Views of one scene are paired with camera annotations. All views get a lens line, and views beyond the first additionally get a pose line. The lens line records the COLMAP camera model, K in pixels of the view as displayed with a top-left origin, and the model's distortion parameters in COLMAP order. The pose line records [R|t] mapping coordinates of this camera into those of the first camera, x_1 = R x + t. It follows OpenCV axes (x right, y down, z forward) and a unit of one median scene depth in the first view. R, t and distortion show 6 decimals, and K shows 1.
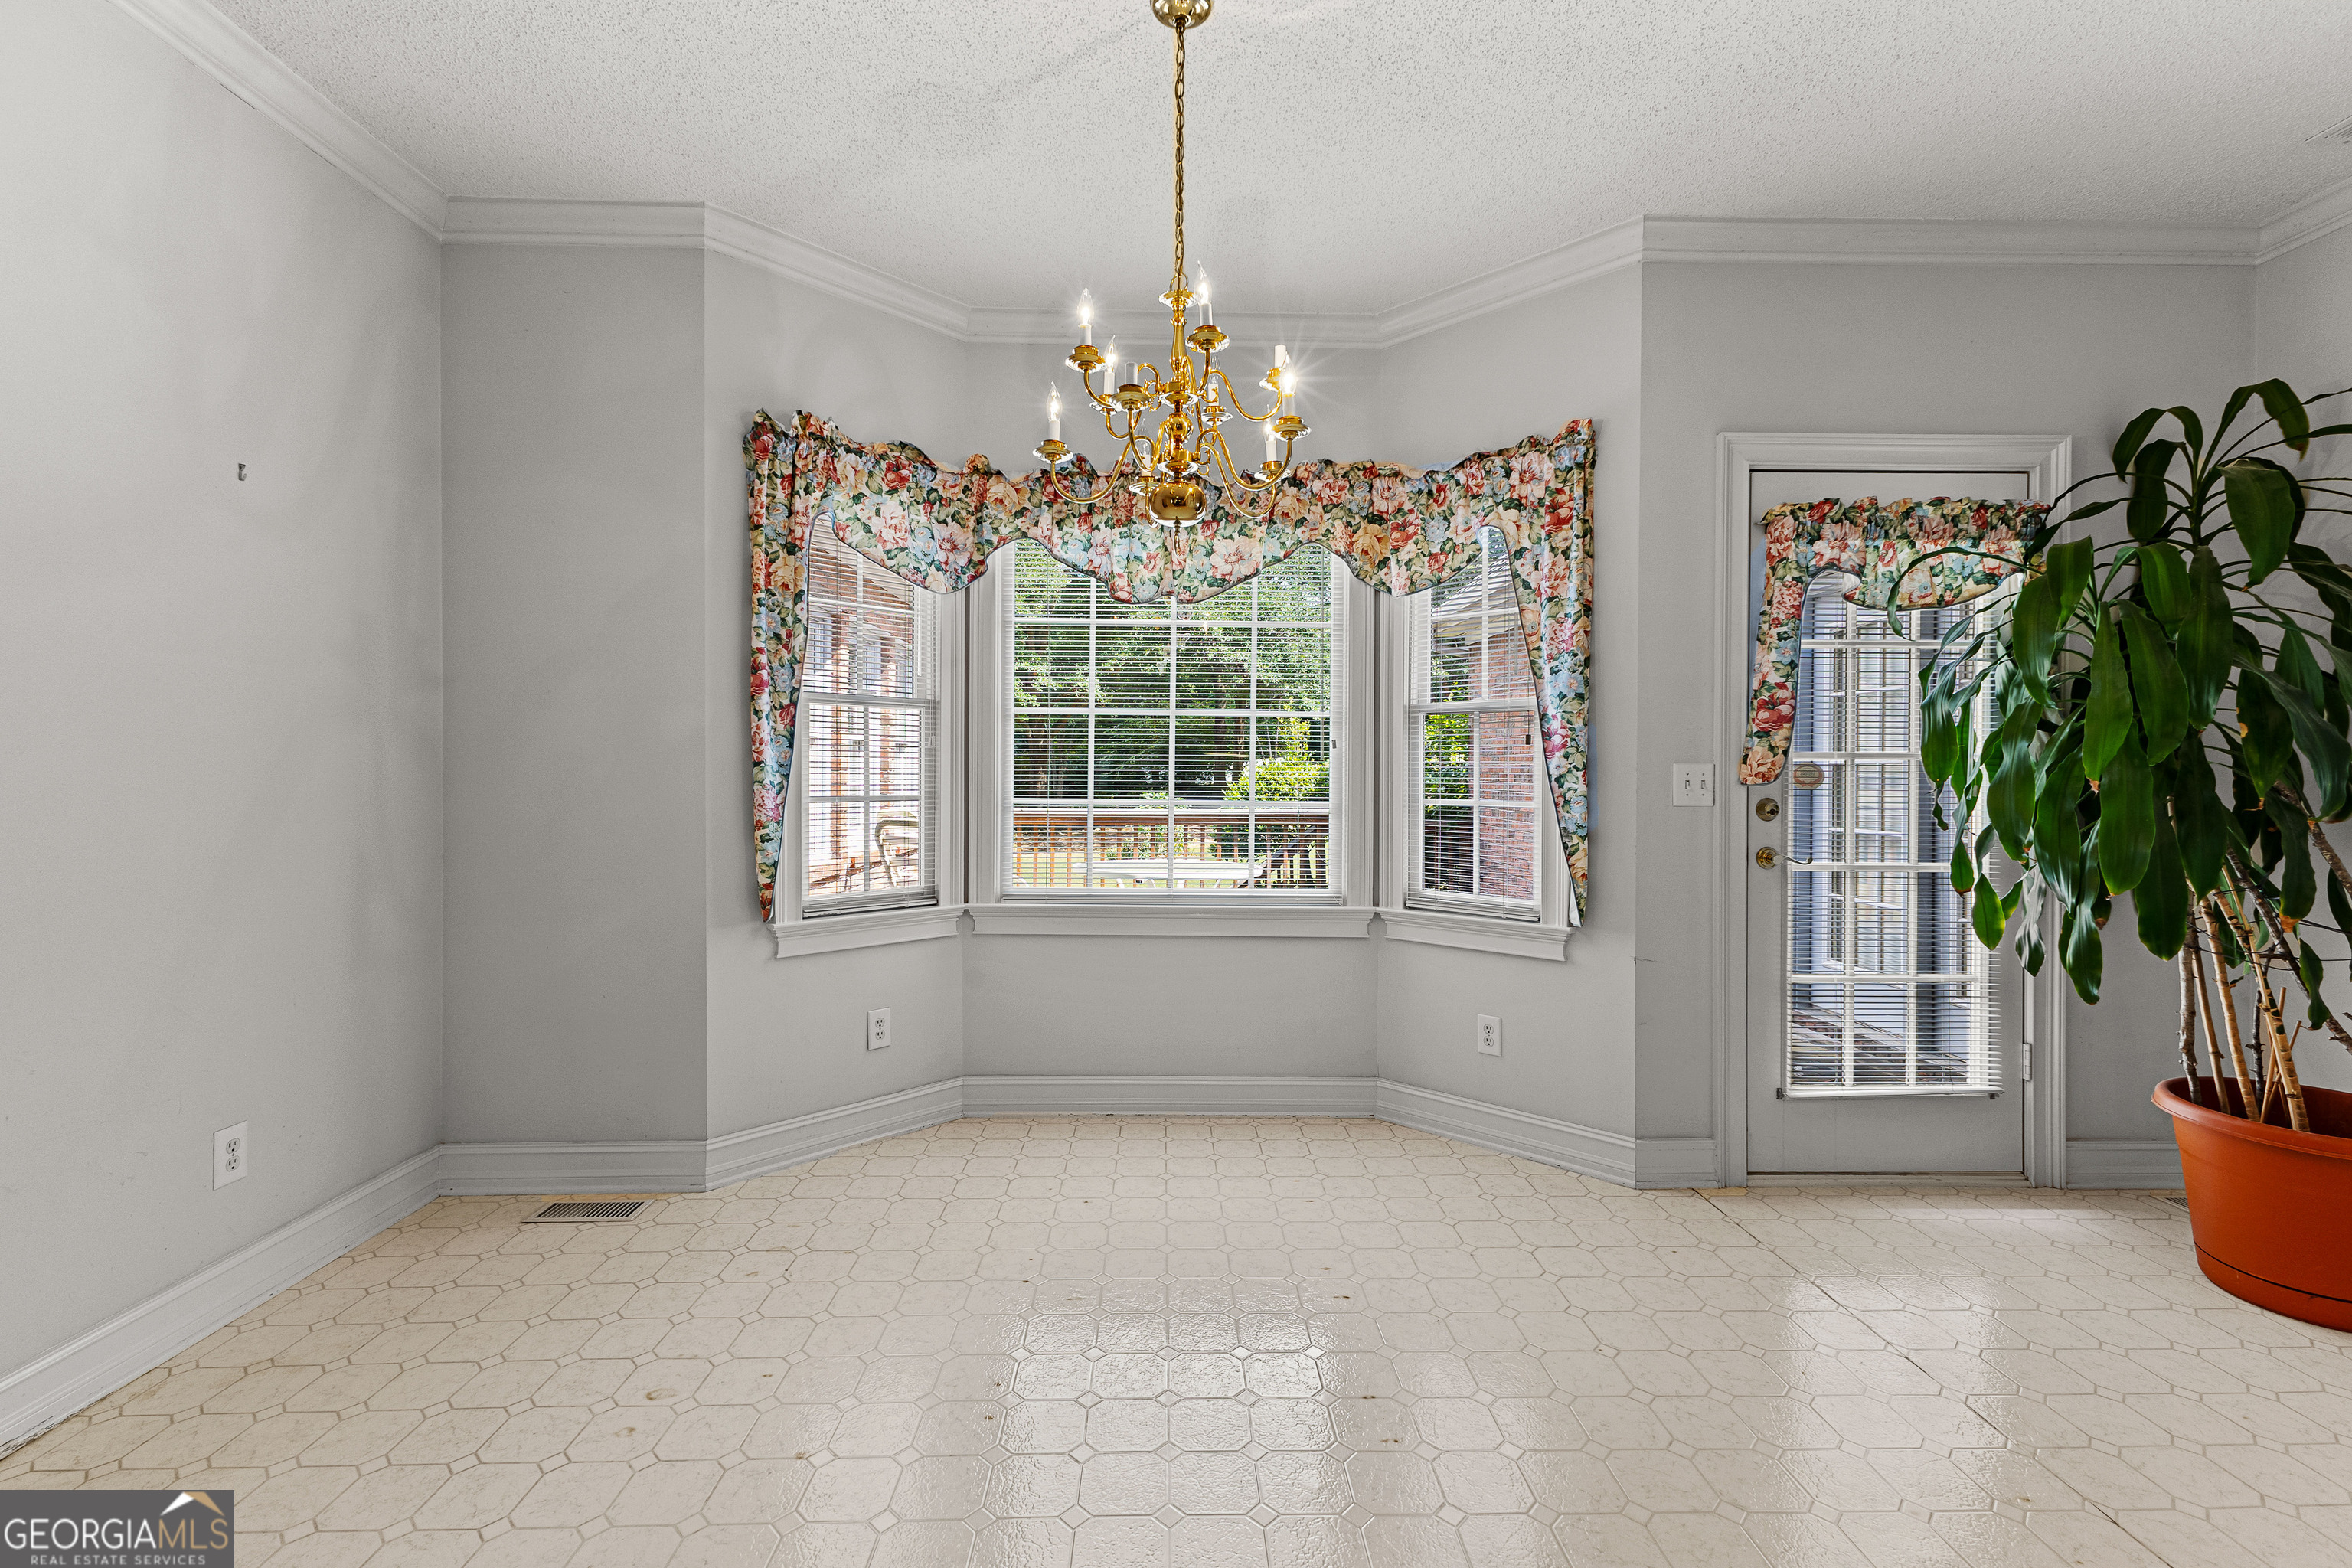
lens RADIAL K [[1018.5, 0, 1172.9], [0, 1018.5, 772.8], [0, 0, 1]] dist [0.008590, -0.000131]
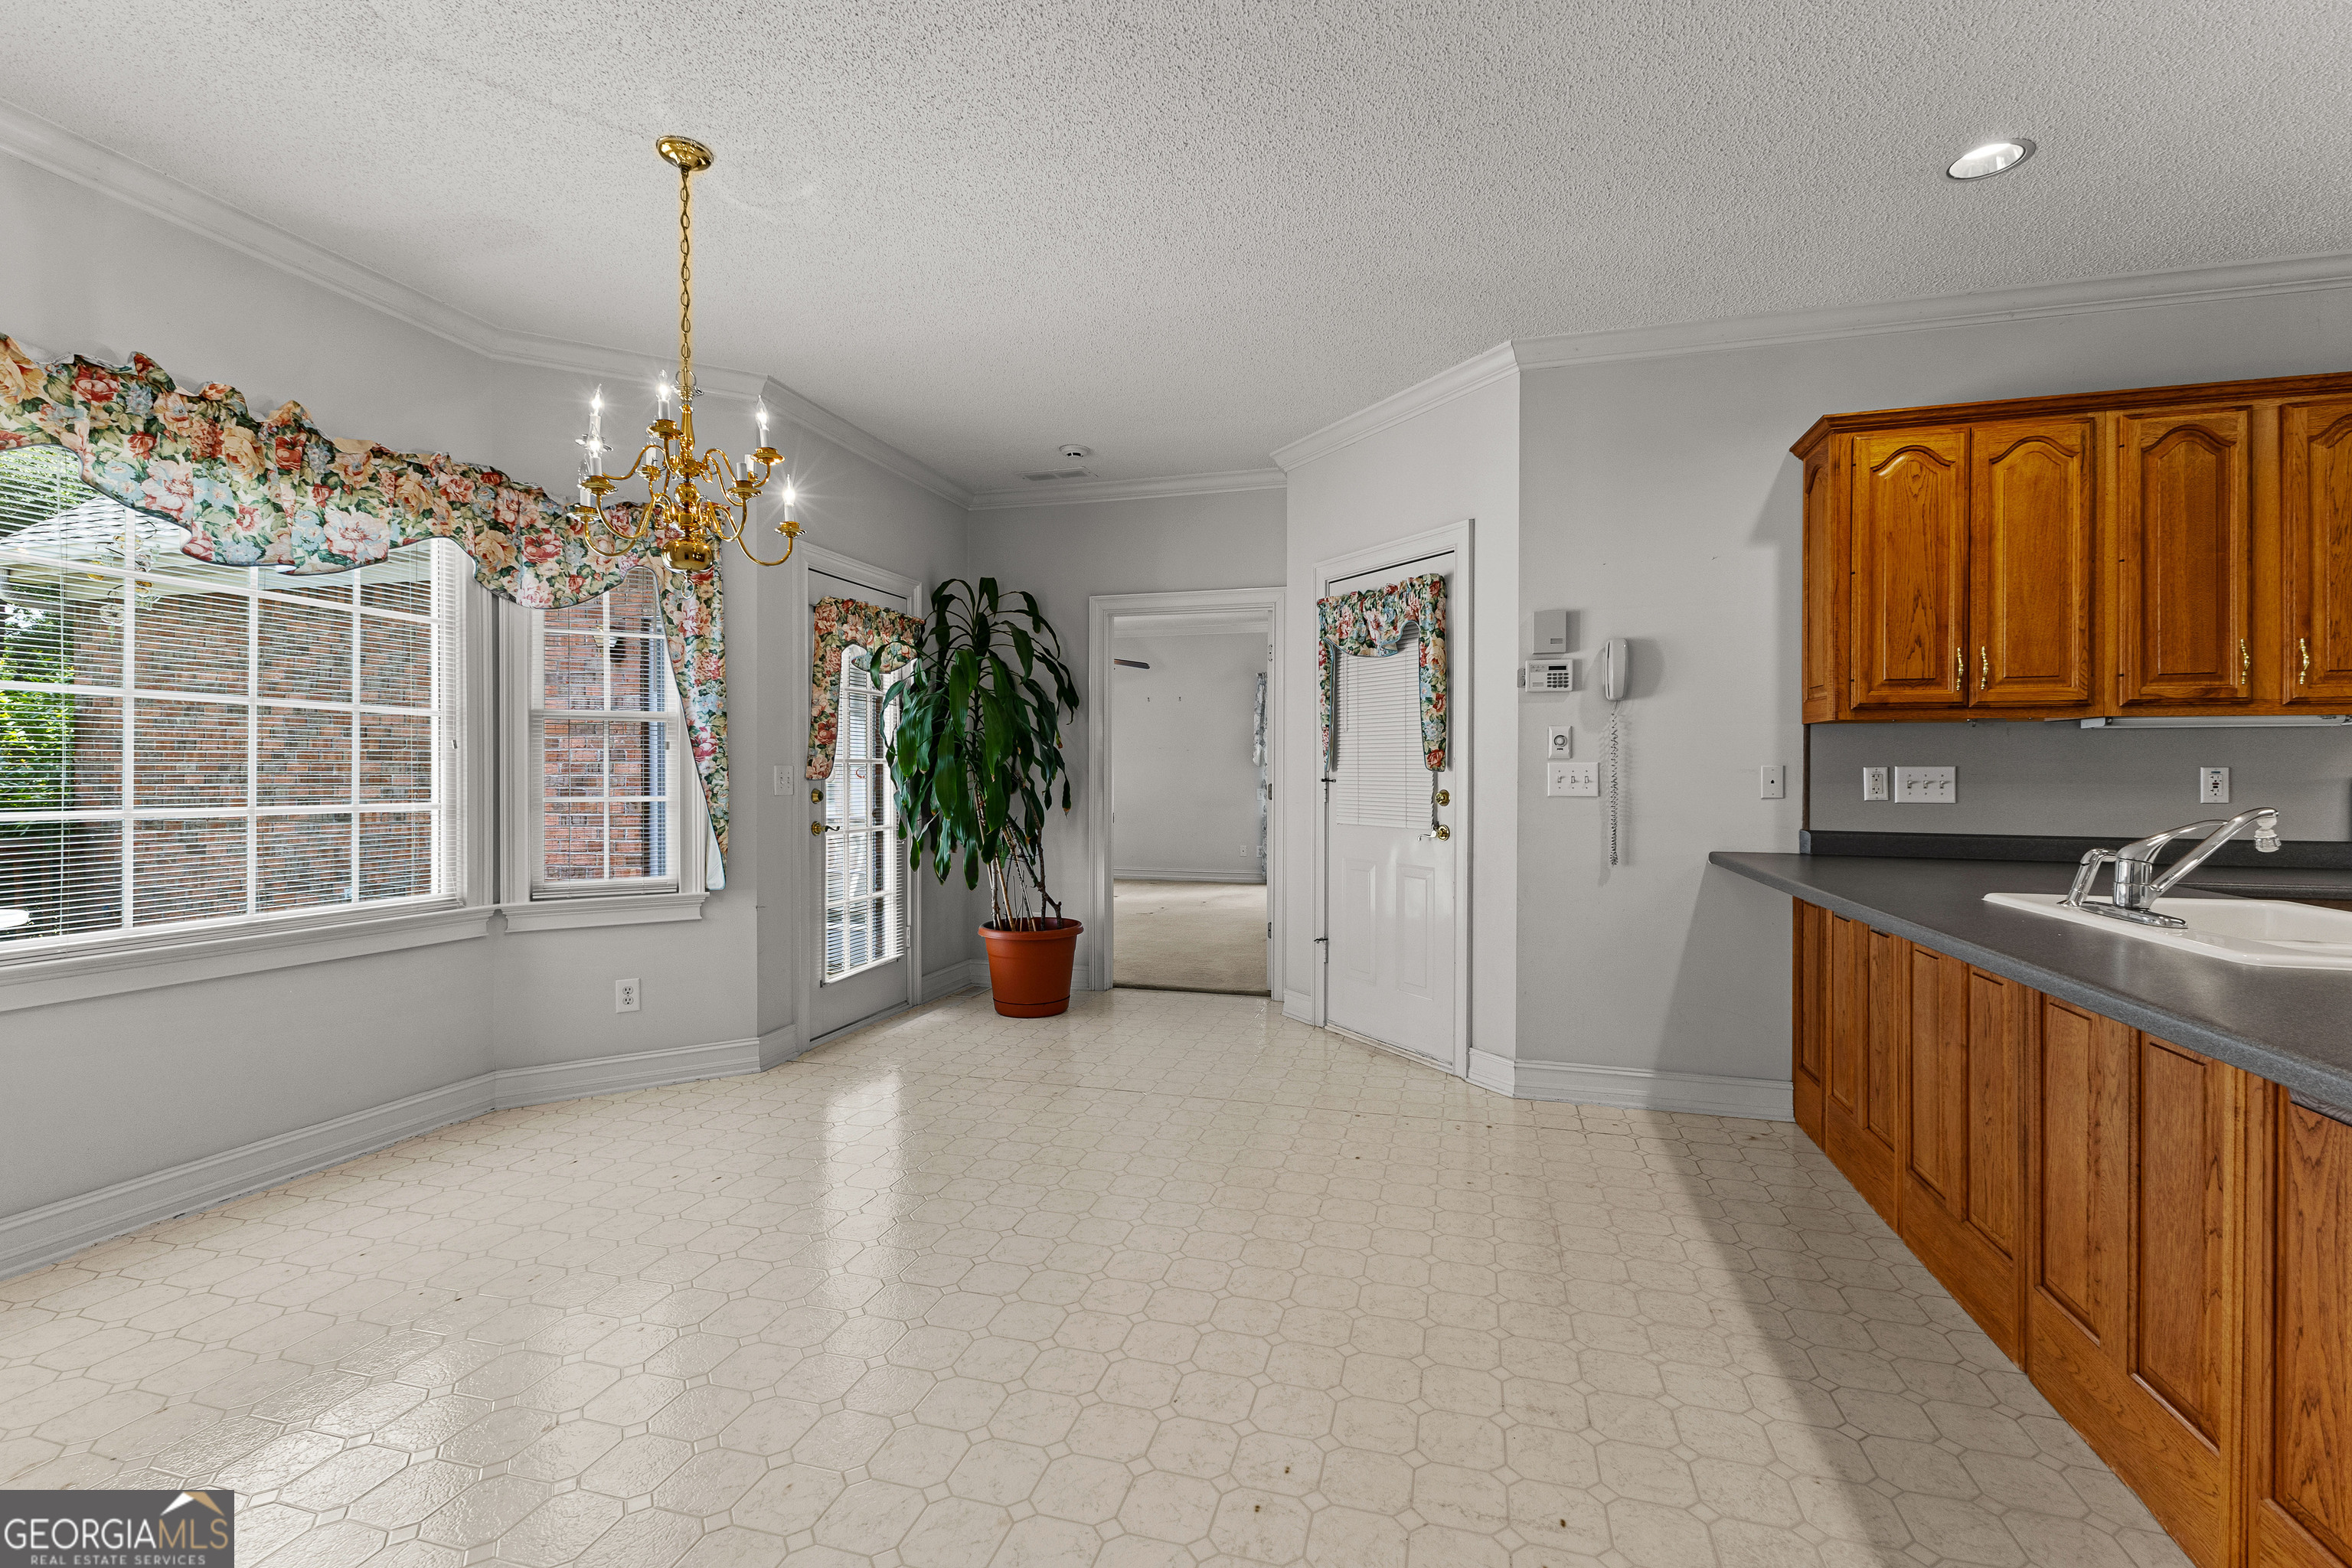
lens RADIAL K [[1018.5, 0, 1172.9], [0, 1018.5, 772.8], [0, 0, 1]] dist [0.008590, -0.000131]
pose [[0.299760, -0.004551, 0.954004, -0.638216], [0.004074, 0.999986, 0.003491, -0.001471], [-0.954006, 0.002840, 0.299774, 0.046193]]
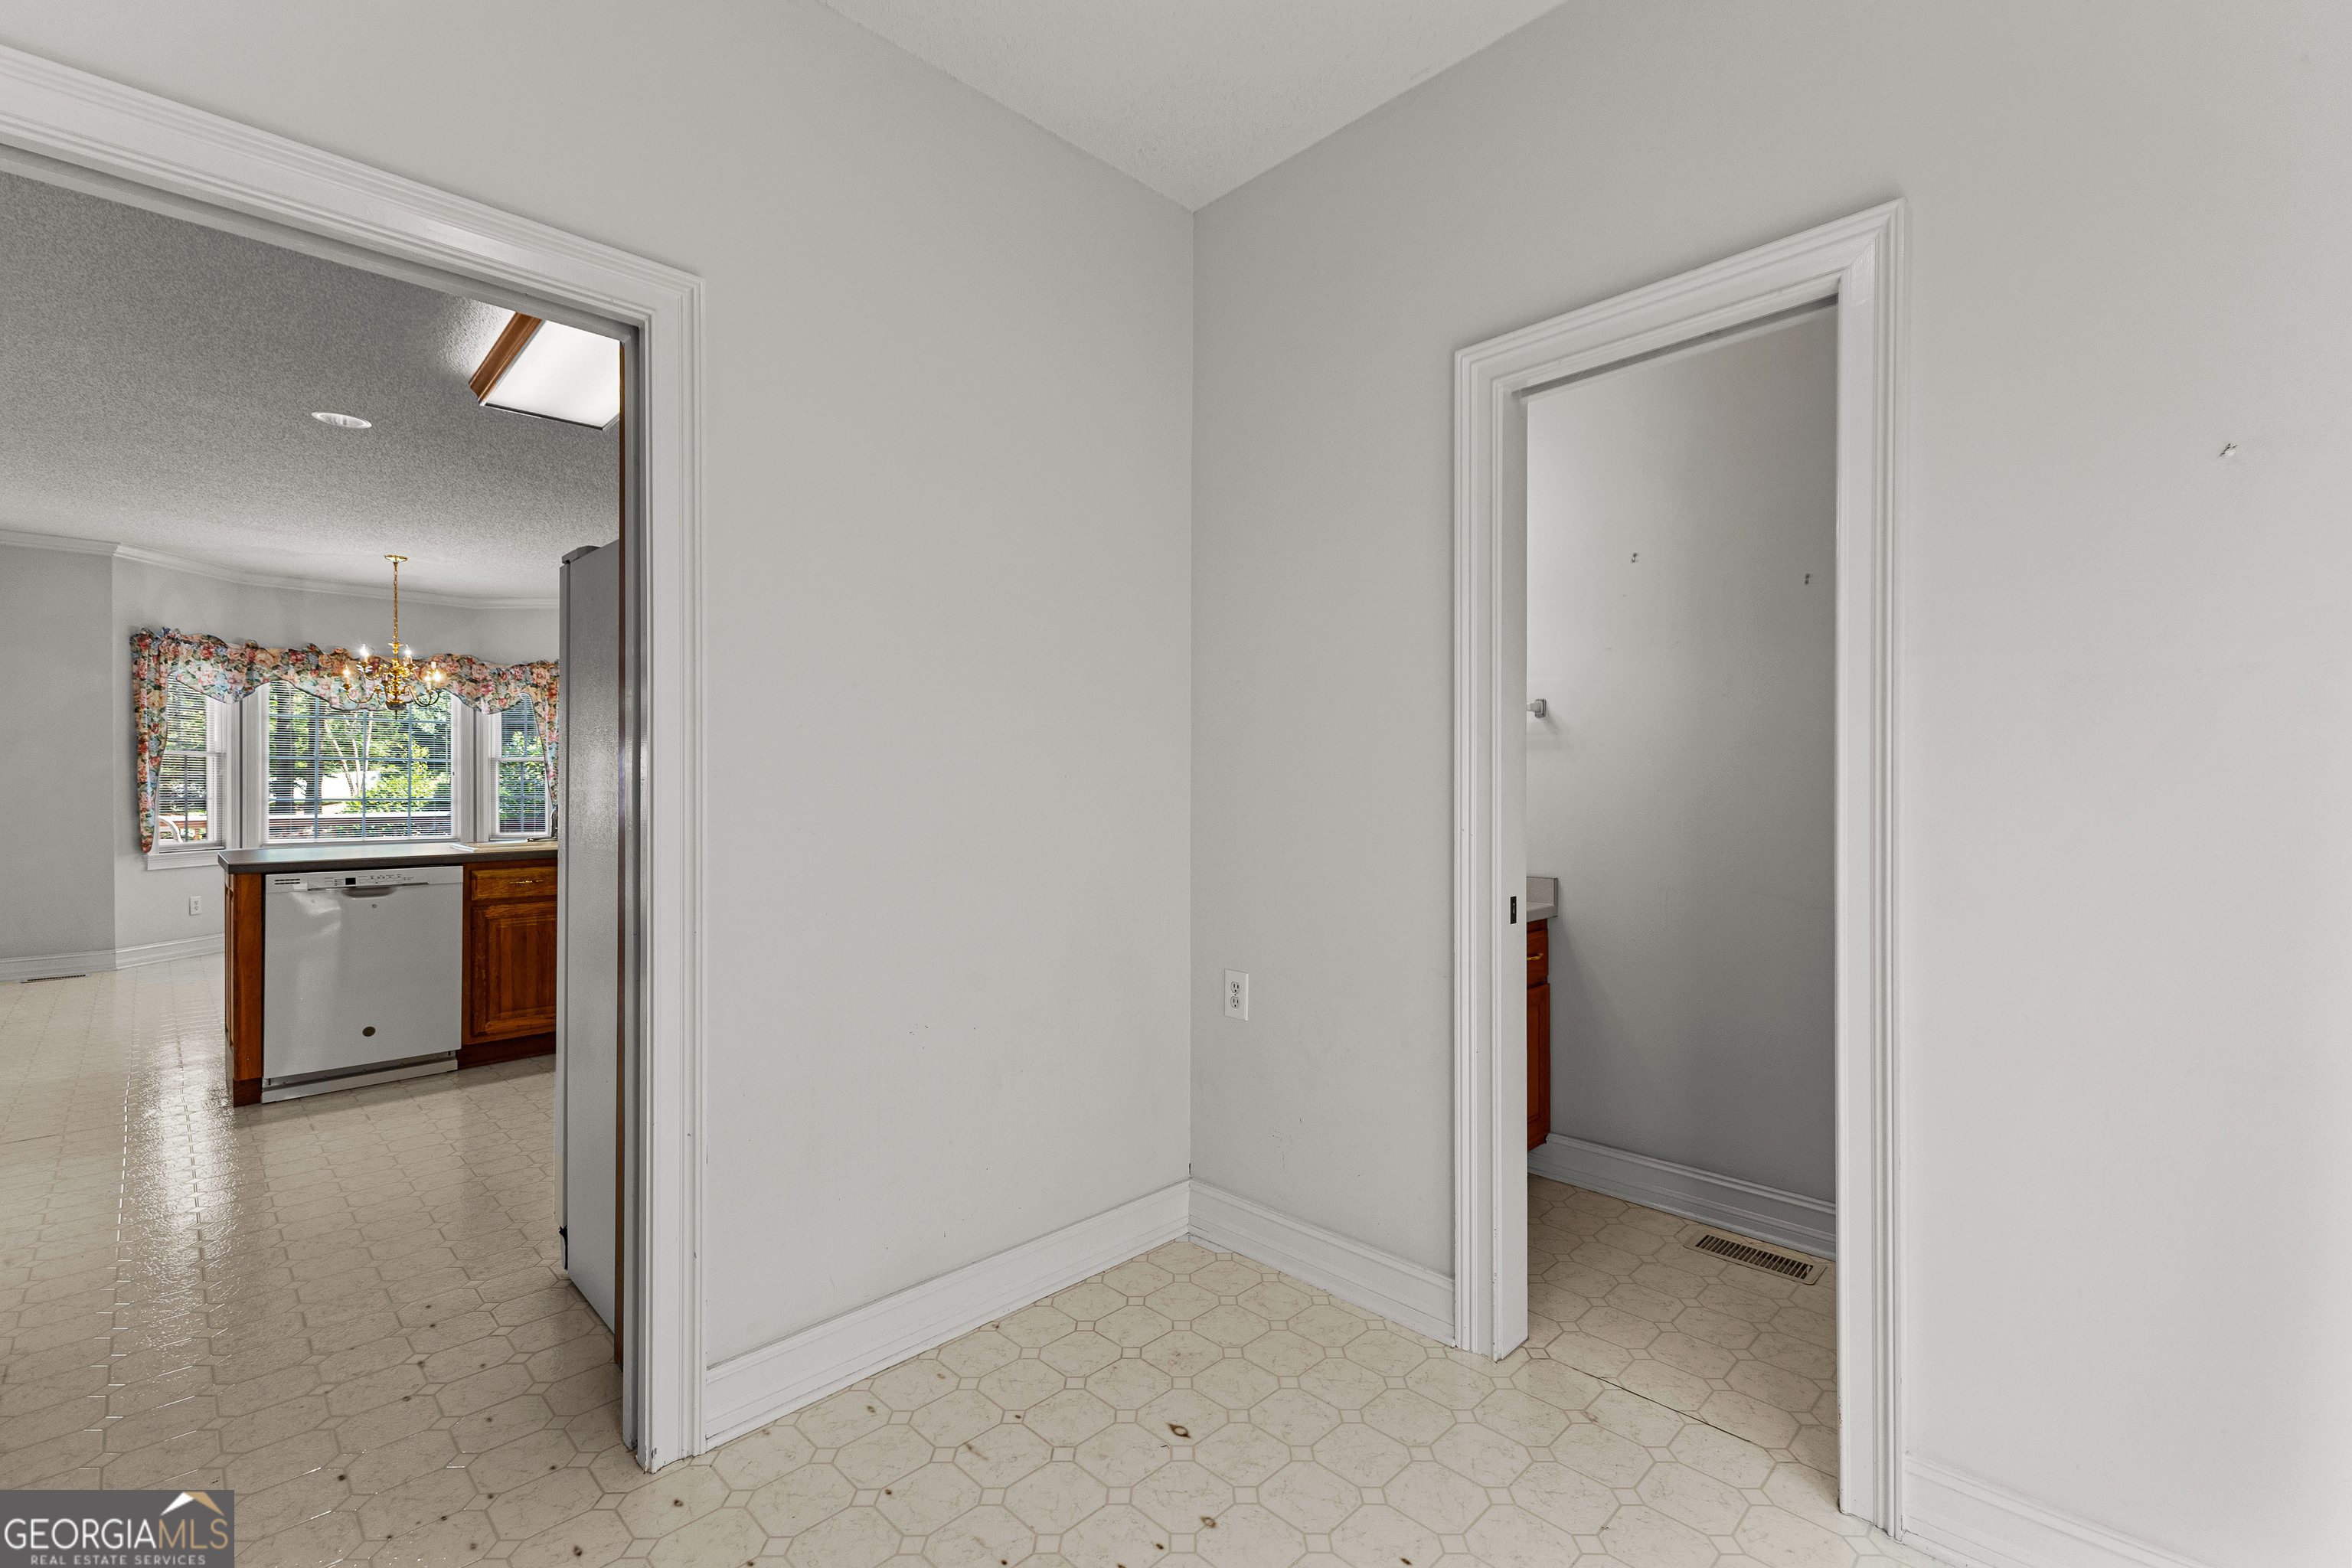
lens RADIAL K [[1039.1, 0, 1150.4], [0, 1039.1, 784.1], [0, 0, 1]] dist [0.041029, -0.000127]
pose [[0.730530, -0.004551, 0.682865, -0.372817], [0.005446, 0.999985, 0.000839, 0.003275], [-0.682859, 0.003106, 0.730544, -2.105519]]
